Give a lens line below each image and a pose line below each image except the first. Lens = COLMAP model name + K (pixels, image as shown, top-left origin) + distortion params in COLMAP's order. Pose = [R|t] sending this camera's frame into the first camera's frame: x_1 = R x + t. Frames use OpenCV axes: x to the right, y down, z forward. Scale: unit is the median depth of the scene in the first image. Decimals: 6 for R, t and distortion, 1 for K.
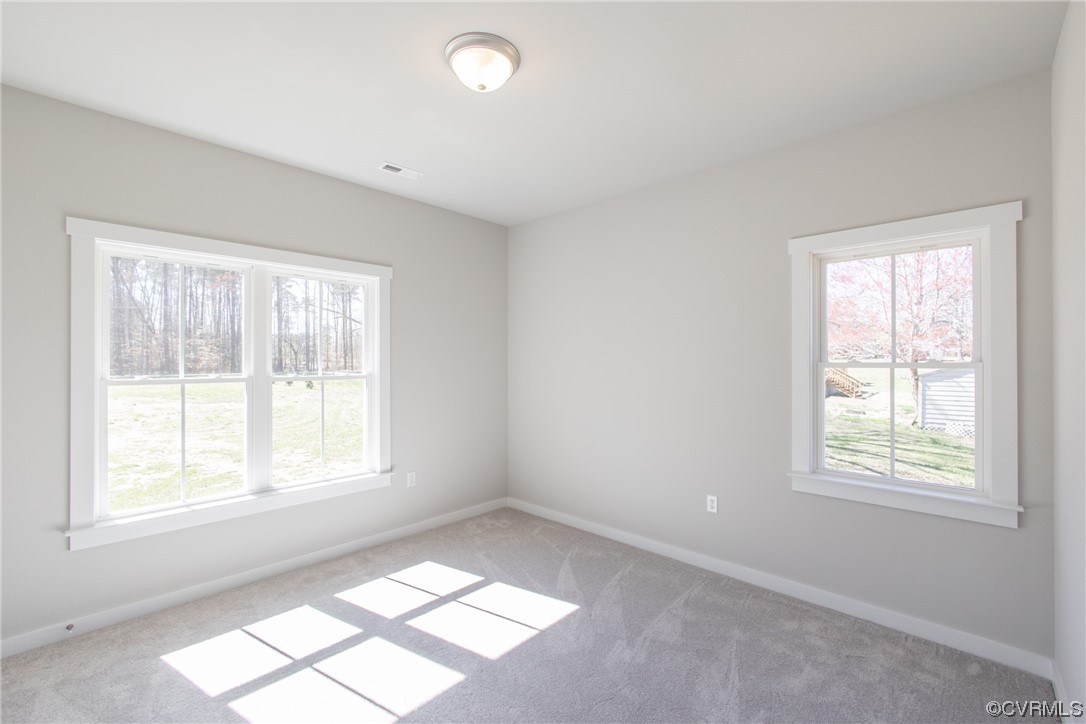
lens RADIAL K [[461.8, 0, 544.1], [0, 461.8, 360.6], [0, 0, 1]] dist [-0.002593, -0.000006]
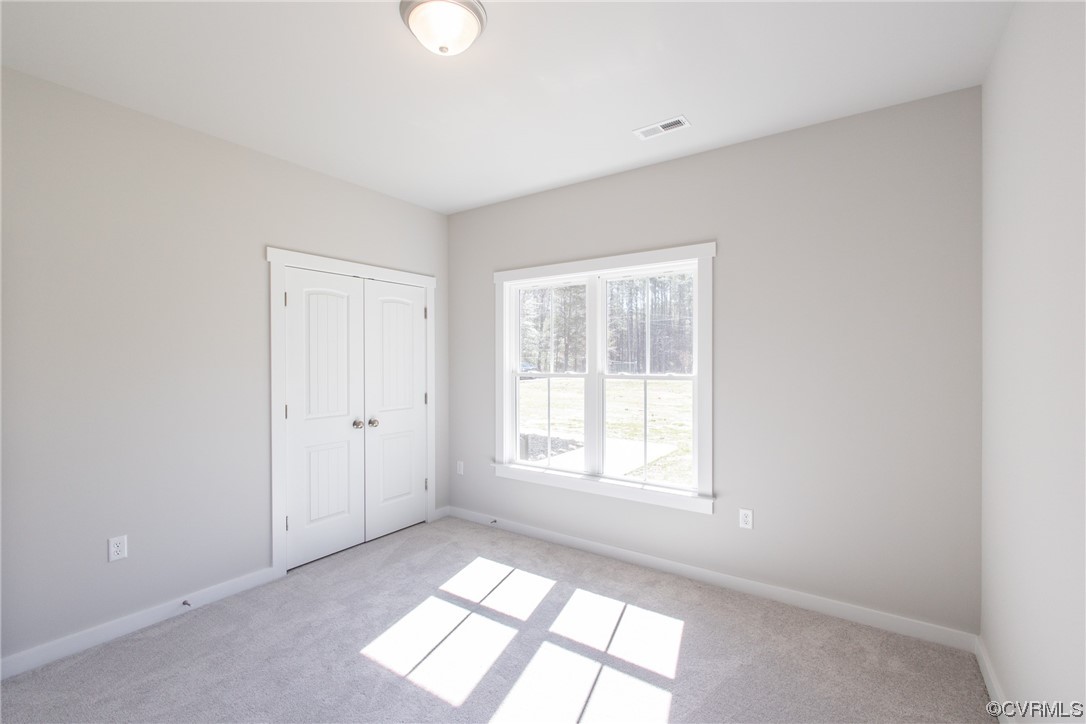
lens RADIAL K [[490.5, 0, 543.0], [0, 490.5, 362.0], [0, 0, 1]] dist [-0.000637, -0.000070]
pose [[0.133698, 0.007764, -0.990992, 0.592777], [0.006375, 0.999942, 0.008695, -0.006038], [0.991002, -0.007480, 0.133641, 0.754277]]
